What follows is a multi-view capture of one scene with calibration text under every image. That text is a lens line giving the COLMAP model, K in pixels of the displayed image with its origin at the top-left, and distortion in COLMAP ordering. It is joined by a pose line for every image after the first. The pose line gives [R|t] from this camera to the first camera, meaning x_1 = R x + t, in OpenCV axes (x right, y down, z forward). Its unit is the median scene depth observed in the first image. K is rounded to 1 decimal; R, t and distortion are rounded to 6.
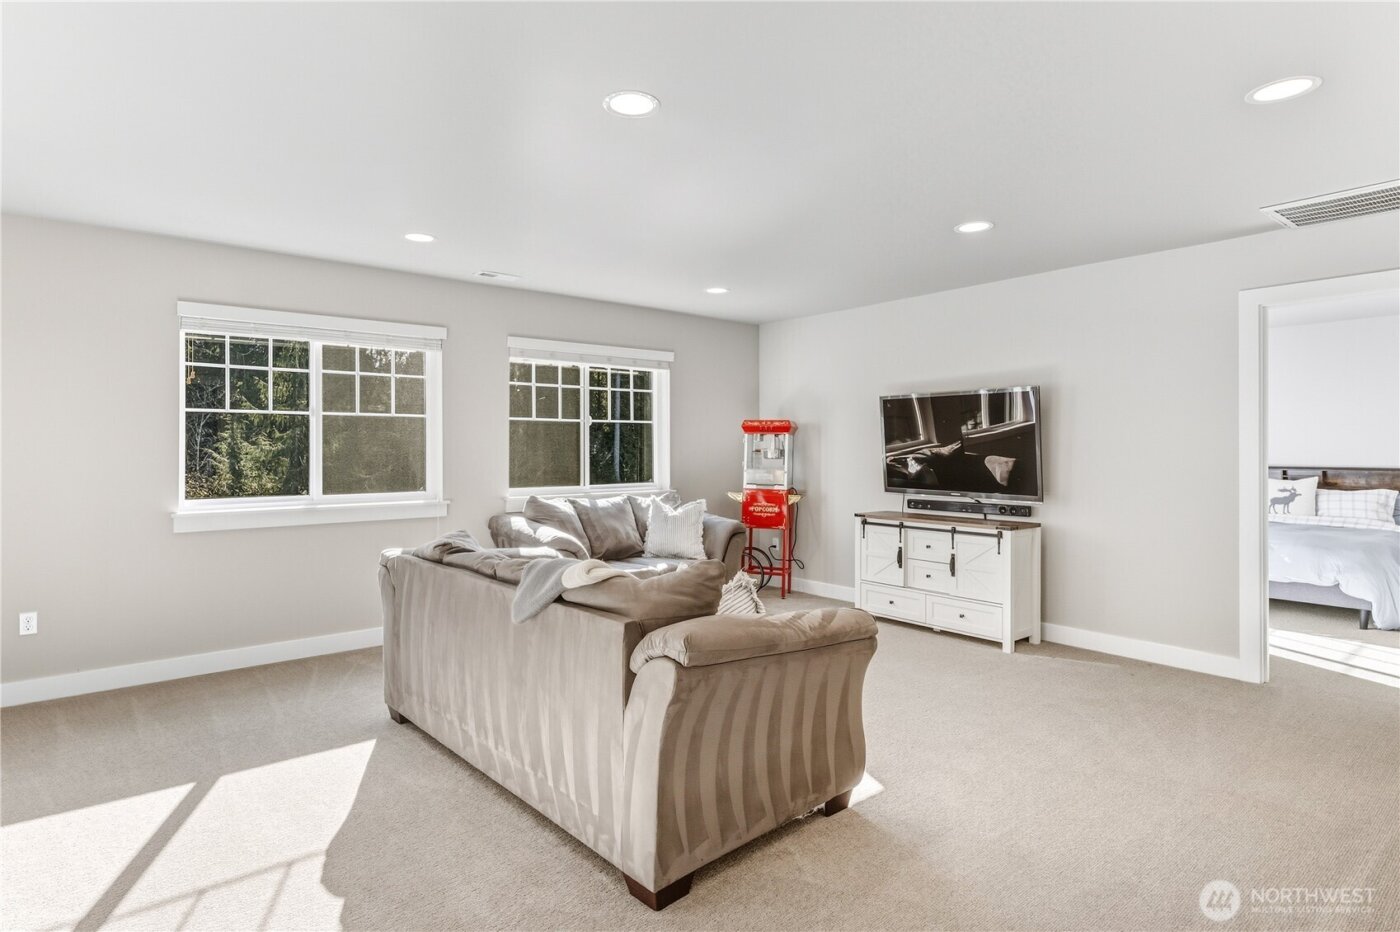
lens RADIAL K [[745.1, 0, 700.3], [0, 745.1, 457.7], [0, 0, 1]] dist [0.025628, 0.000156]
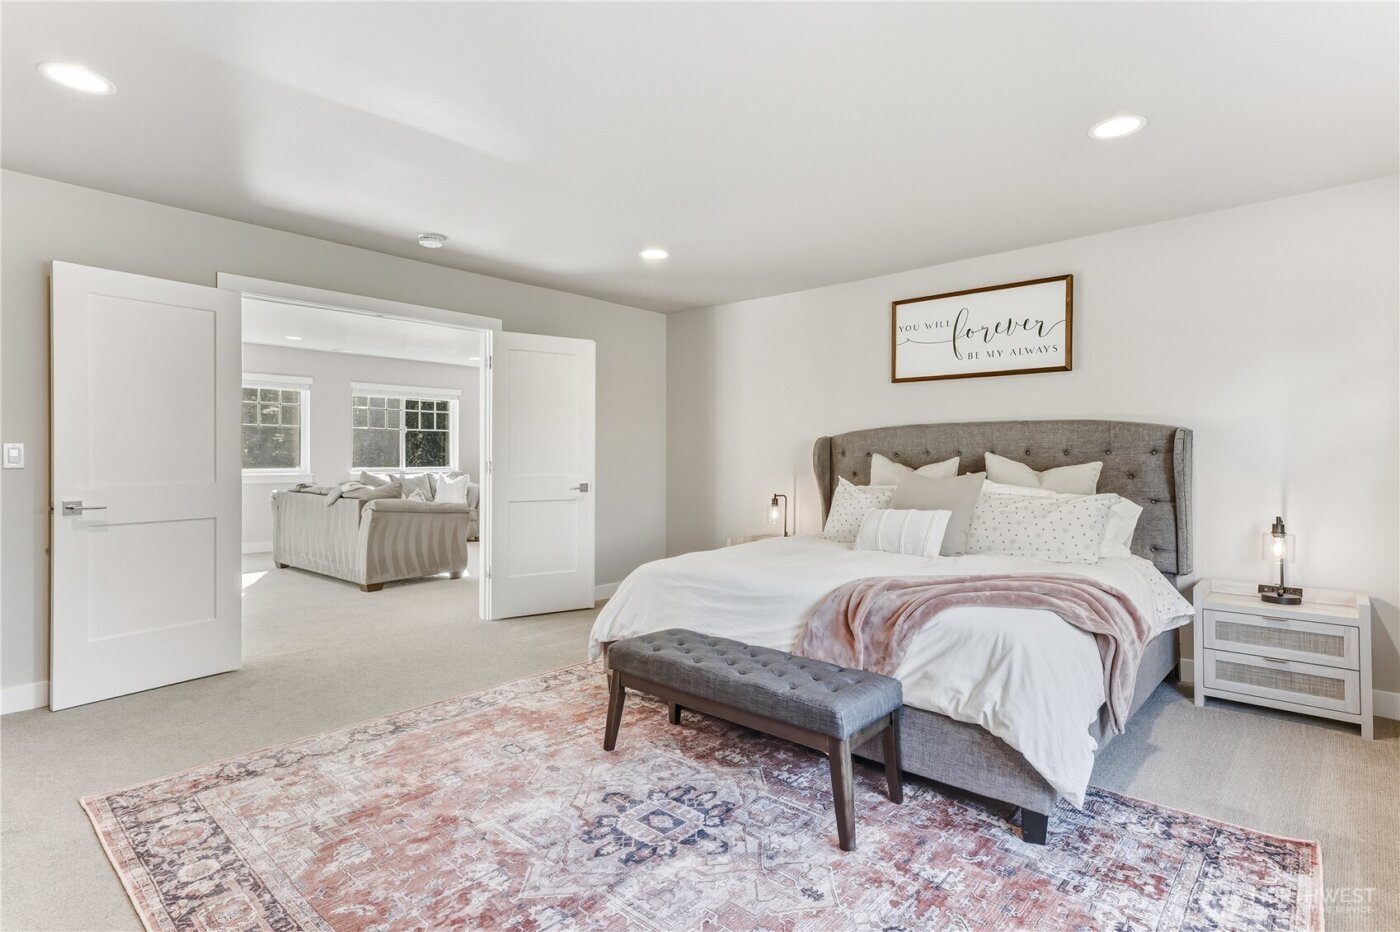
lens RADIAL K [[706.3, 0, 740.2], [0, 706.3, 450.2], [0, 0, 1]] dist [0.000712, 0.000046]
pose [[0.983030, 0.012362, 0.183028, 0.335815], [-0.009616, 0.999828, -0.015885, 0.017710], [-0.183193, 0.013855, 0.982979, -0.795567]]
